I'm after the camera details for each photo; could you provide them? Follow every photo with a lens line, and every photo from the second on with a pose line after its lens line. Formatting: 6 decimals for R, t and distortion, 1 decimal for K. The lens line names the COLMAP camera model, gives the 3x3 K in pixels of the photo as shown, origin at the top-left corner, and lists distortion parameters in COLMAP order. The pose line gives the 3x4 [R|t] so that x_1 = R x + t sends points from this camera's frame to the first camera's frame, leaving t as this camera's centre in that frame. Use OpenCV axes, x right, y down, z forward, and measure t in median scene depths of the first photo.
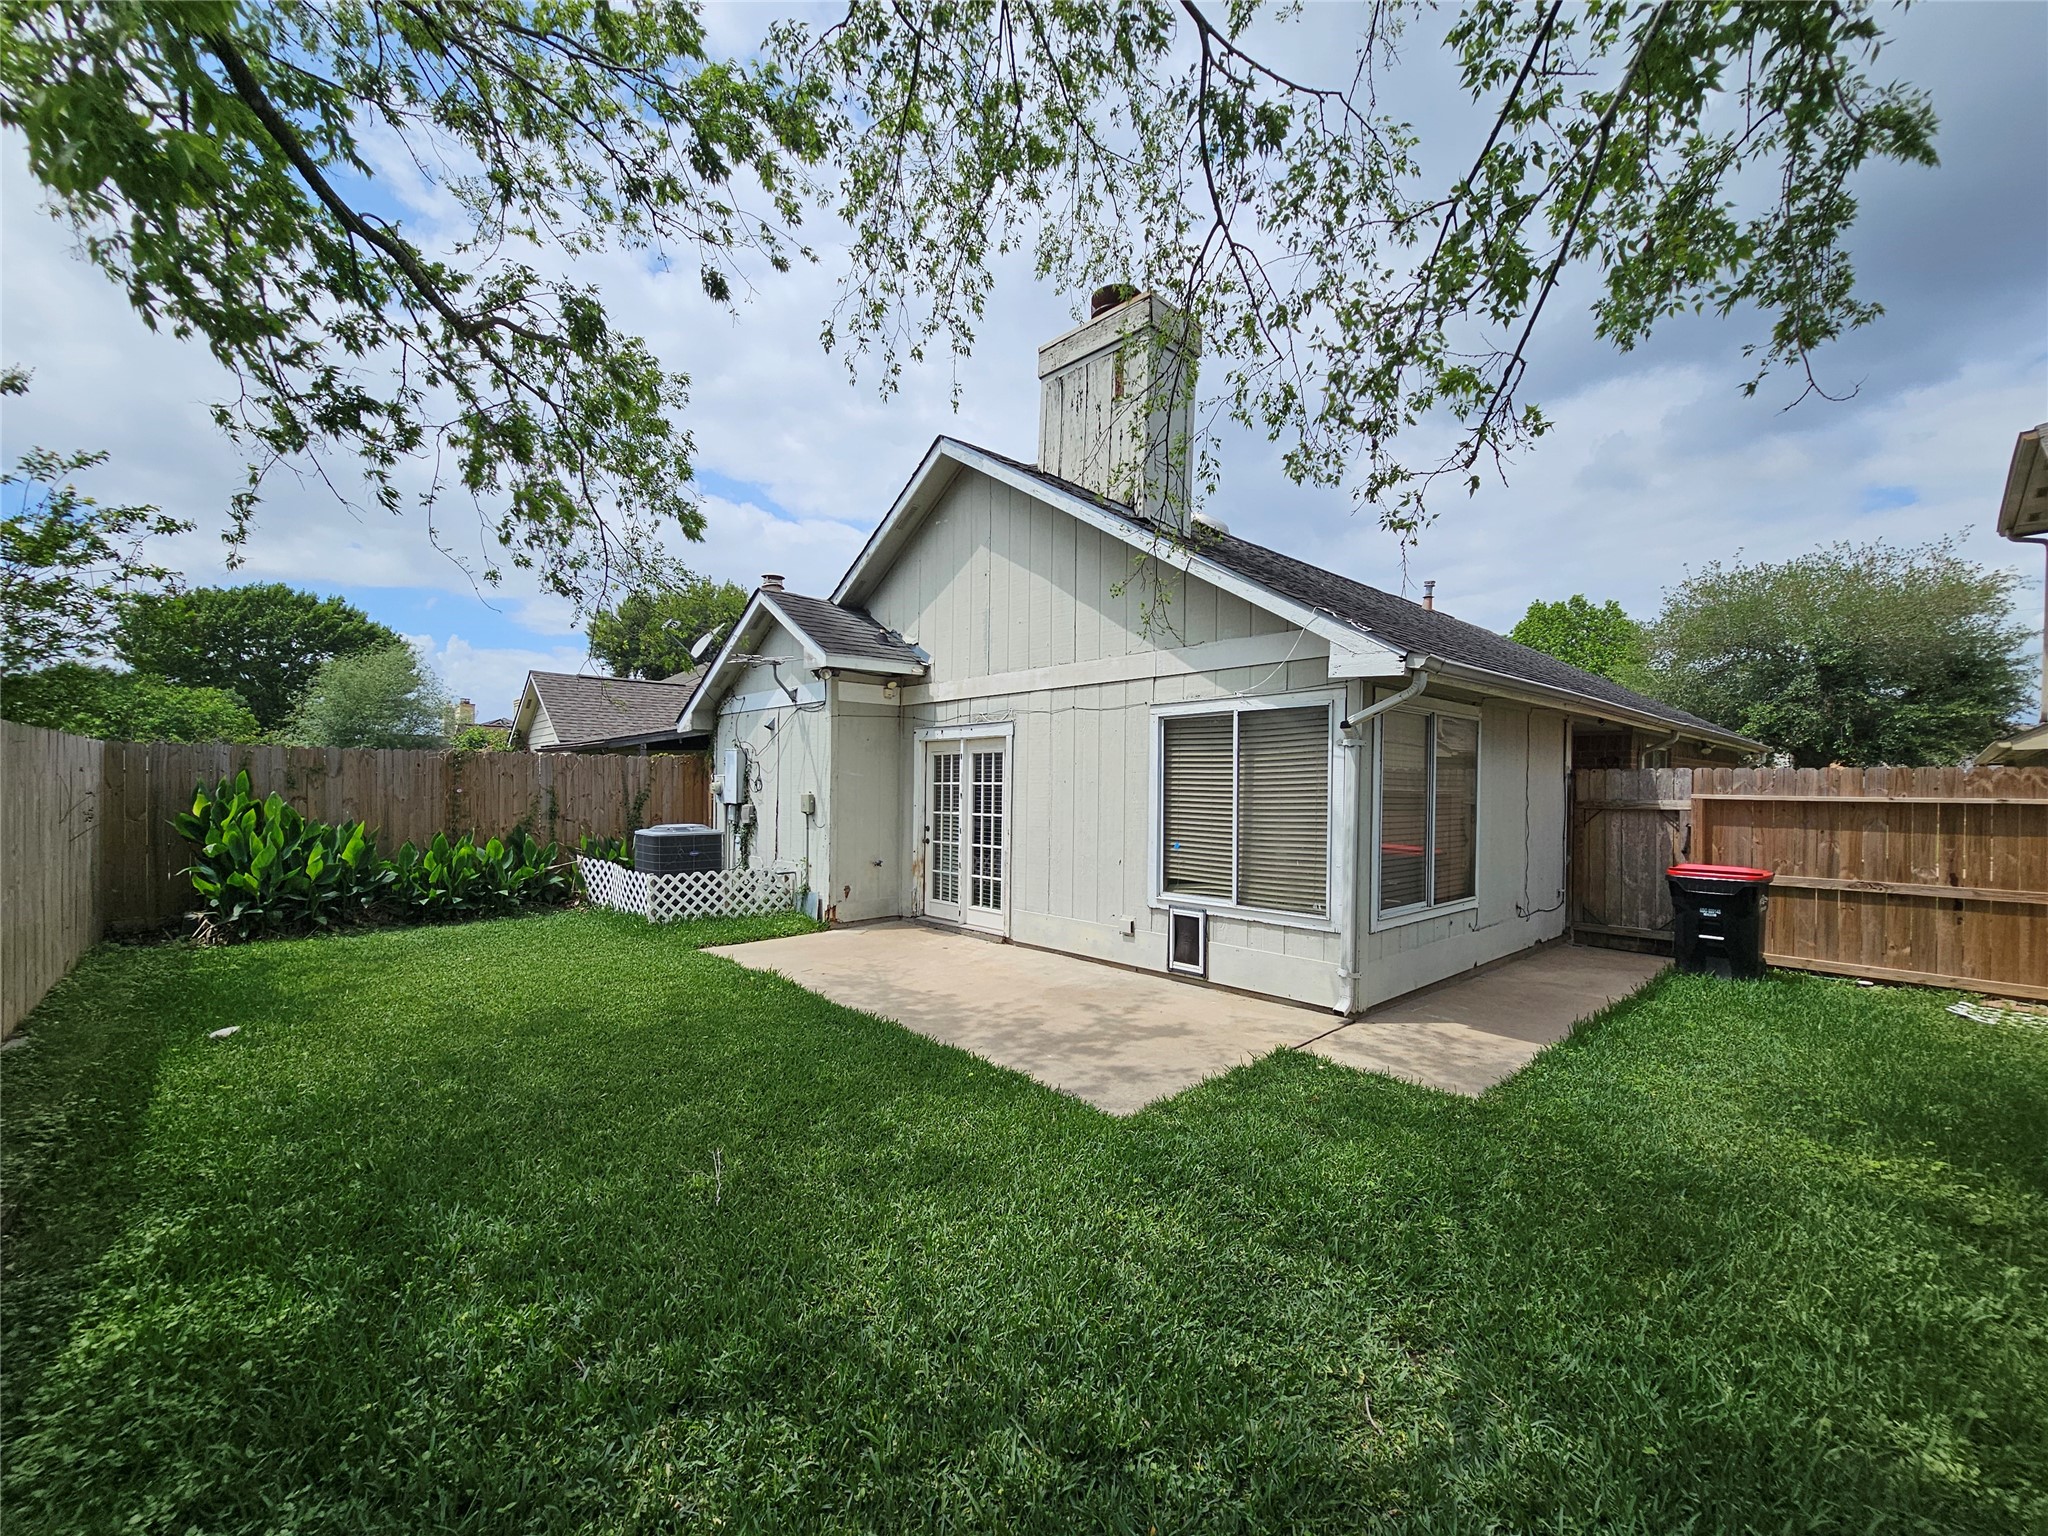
lens RADIAL K [[847.3, 0, 1012.5], [0, 847.3, 776.7], [0, 0, 1]] dist [-0.001424, -0.000111]
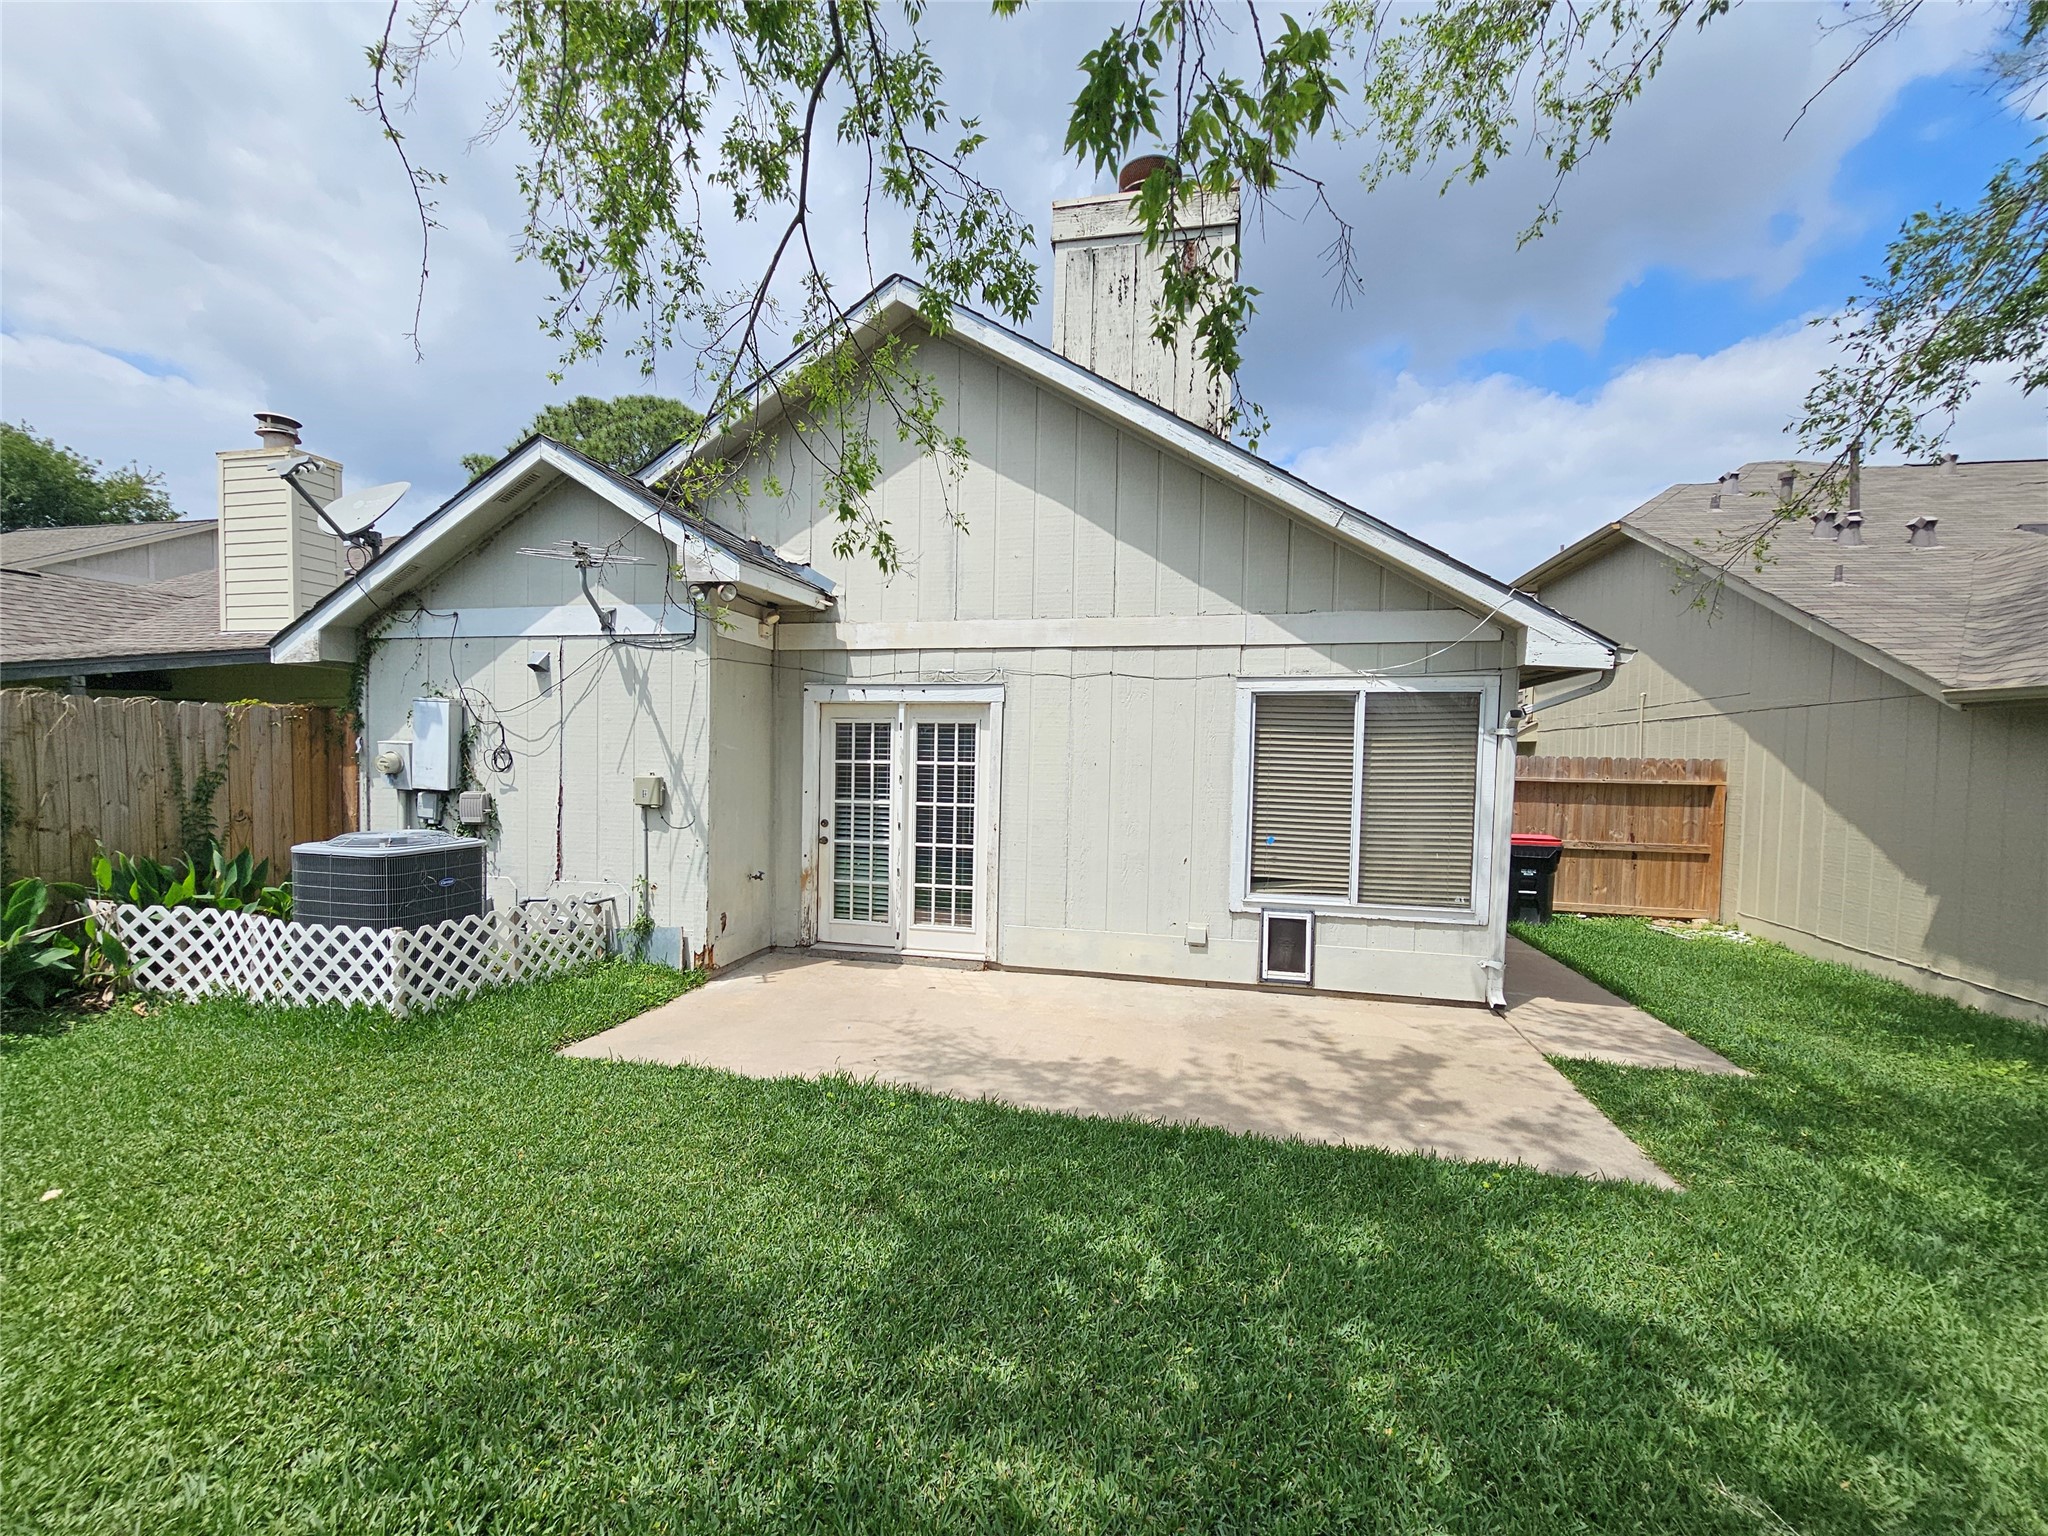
lens RADIAL K [[847.3, 0, 1025.1], [0, 847.3, 780.7], [0, 0, 1]] dist [-0.001424, -0.000111]
pose [[0.819884, -0.007927, 0.572475, -0.507128], [-0.019078, 0.998971, 0.041156, -0.011406], [-0.572212, -0.044665, 0.818889, 0.417156]]
